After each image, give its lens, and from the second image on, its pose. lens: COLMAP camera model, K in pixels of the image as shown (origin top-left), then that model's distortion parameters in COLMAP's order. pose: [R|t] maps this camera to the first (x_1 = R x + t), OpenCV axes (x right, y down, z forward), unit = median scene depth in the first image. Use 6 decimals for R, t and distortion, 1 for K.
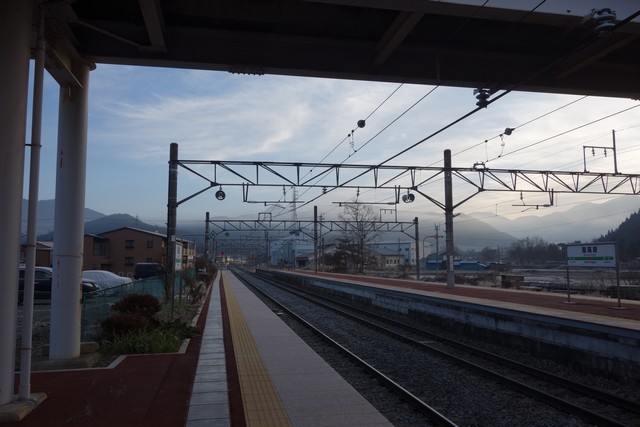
lens RADIAL K [[499.1, 0, 320.0], [0, 499.1, 213.5], [0, 0, 1]] dist [-0.002712, 0.000016]
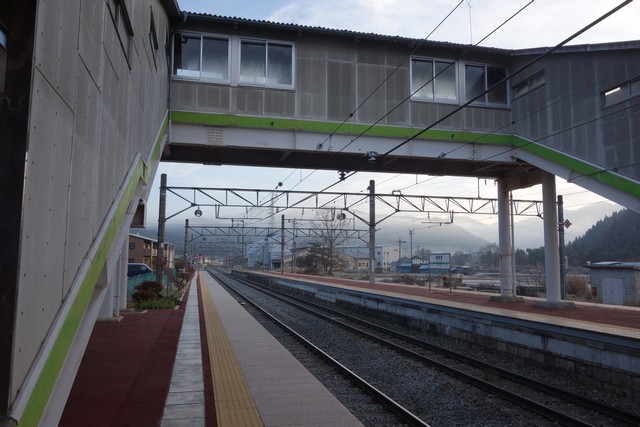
lens RADIAL K [[499.1, 0, 320.0], [0, 499.1, 213.5], [0, 0, 1]] dist [-0.002712, 0.000016]
pose [[0.999045, 0.014857, 0.041083, 0.064527], [-0.014658, 0.999879, -0.005126, -0.030435], [-0.041154, 0.004519, 0.999143, -0.316364]]
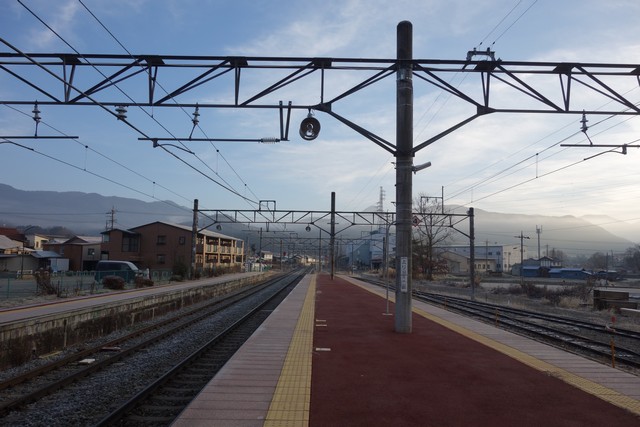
lens RADIAL K [[499.1, 0, 320.0], [0, 499.1, 213.5], [0, 0, 1]] dist [-0.002712, 0.000016]
pose [[0.981722, 0.005139, -0.190253, 0.268022], [-0.005845, 0.999978, -0.003148, 0.046789], [0.190232, 0.004203, 0.981730, 0.544600]]
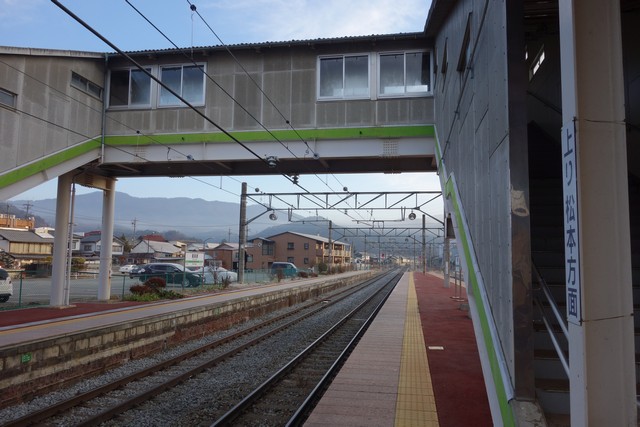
lens RADIAL K [[499.1, 0, 320.0], [0, 499.1, 213.5], [0, 0, 1]] dist [-0.002712, 0.000016]
pose [[0.930113, -0.013817, -0.367014, 0.418956], [0.013172, 0.999904, -0.004260, -0.034841], [0.367038, -0.000872, 0.930206, -0.273654]]
